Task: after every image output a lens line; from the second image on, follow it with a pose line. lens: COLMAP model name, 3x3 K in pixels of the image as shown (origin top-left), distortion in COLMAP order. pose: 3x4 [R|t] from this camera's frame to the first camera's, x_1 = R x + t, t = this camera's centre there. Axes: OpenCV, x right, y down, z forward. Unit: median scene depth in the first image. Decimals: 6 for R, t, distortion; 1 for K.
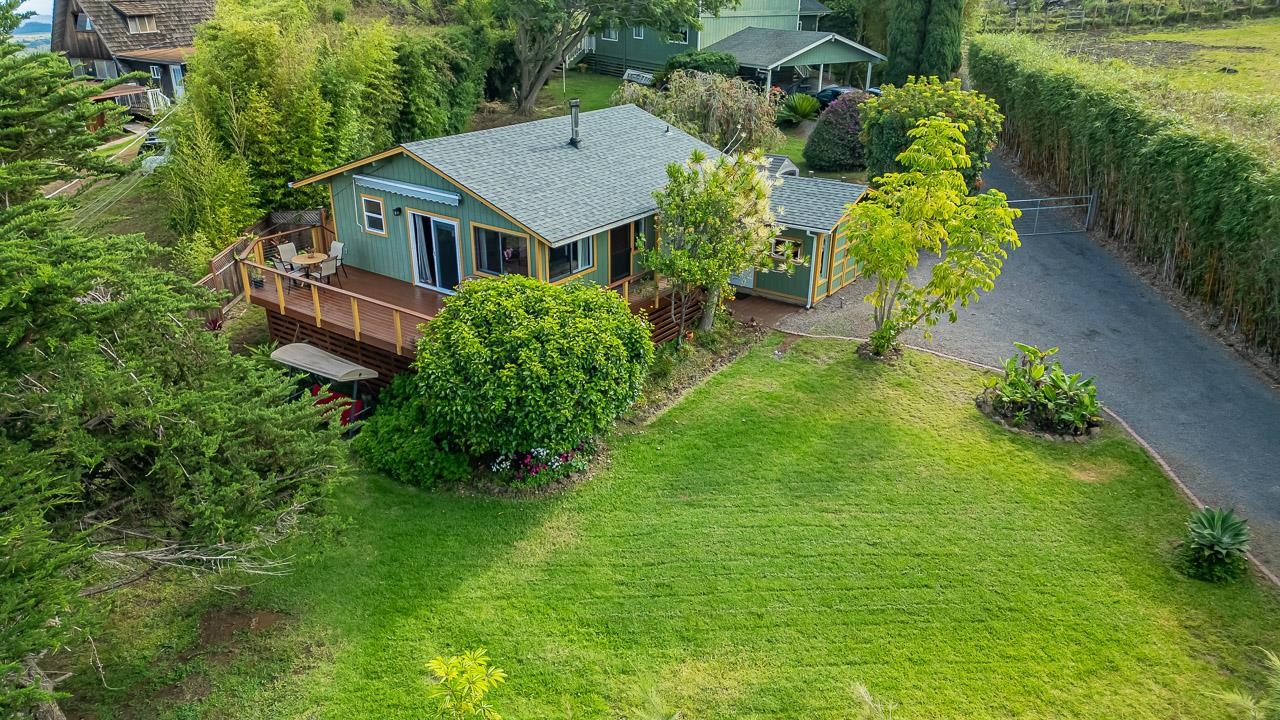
lens RADIAL K [[897.4, 0, 640.0], [0, 897.4, 360.0], [0, 0, 1]] dist [0.055051, -0.001144]
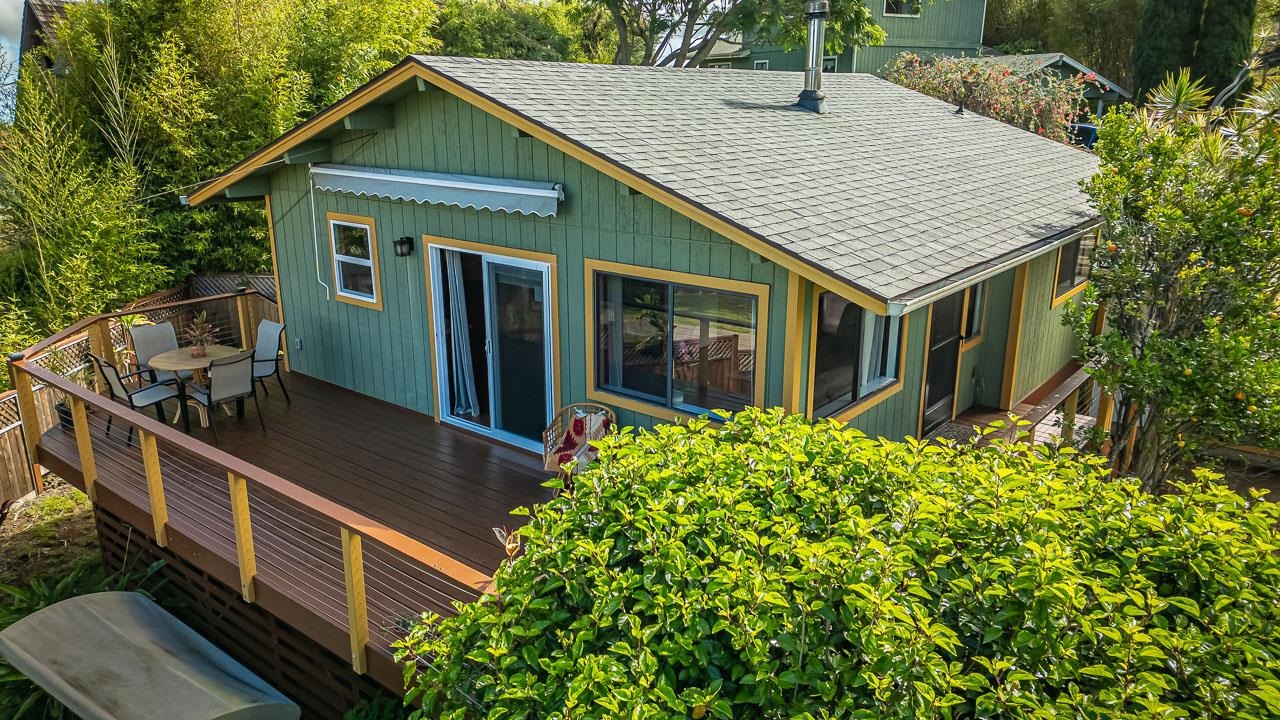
lens RADIAL K [[897.4, 0, 640.0], [0, 897.4, 360.0], [0, 0, 1]] dist [0.055051, -0.001144]
pose [[0.998444, 0.009208, -0.054992, -0.134857], [-0.015966, 0.992187, -0.123734, -0.061830], [0.053423, 0.124419, 0.990790, 0.591406]]
